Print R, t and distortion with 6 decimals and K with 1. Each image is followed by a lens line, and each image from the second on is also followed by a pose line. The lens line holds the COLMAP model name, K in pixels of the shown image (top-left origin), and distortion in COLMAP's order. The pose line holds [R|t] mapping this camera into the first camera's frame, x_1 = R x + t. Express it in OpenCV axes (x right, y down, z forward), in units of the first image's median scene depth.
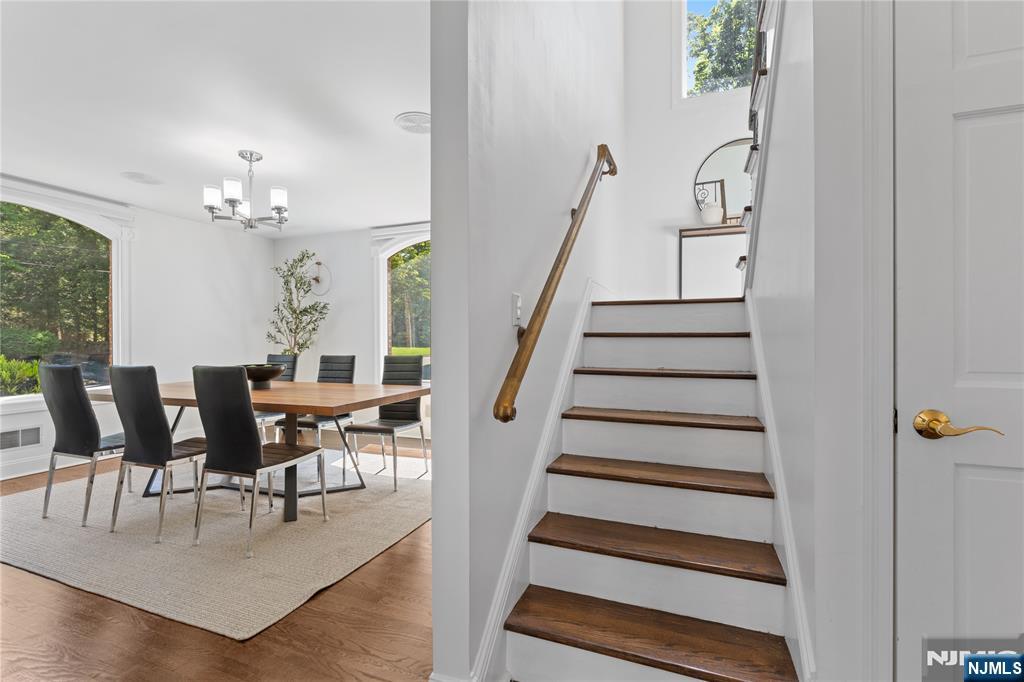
lens RADIAL K [[465.8, 0, 514.2], [0, 465.8, 340.0], [0, 0, 1]] dist [-0.000879, 0.000274]
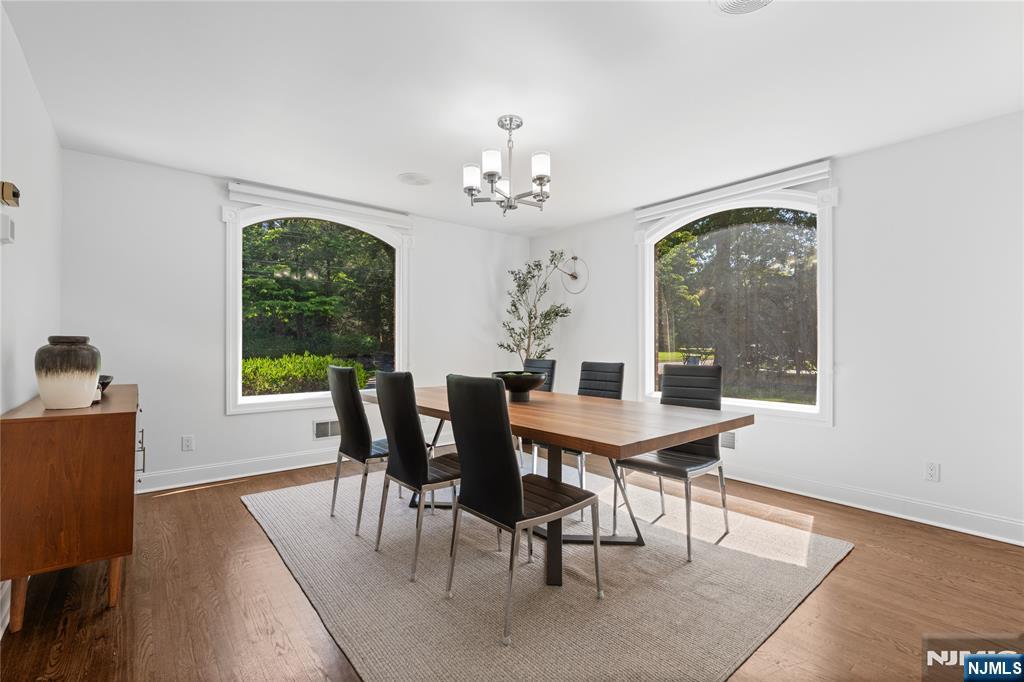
lens RADIAL K [[465.8, 0, 514.2], [0, 465.8, 340.0], [0, 0, 1]] dist [-0.000879, 0.000274]
pose [[0.877074, 0.001965, -0.480352, -0.160097], [-0.006020, 0.999958, -0.006900, 0.000765], [0.480318, 0.008943, 0.877049, 0.277643]]
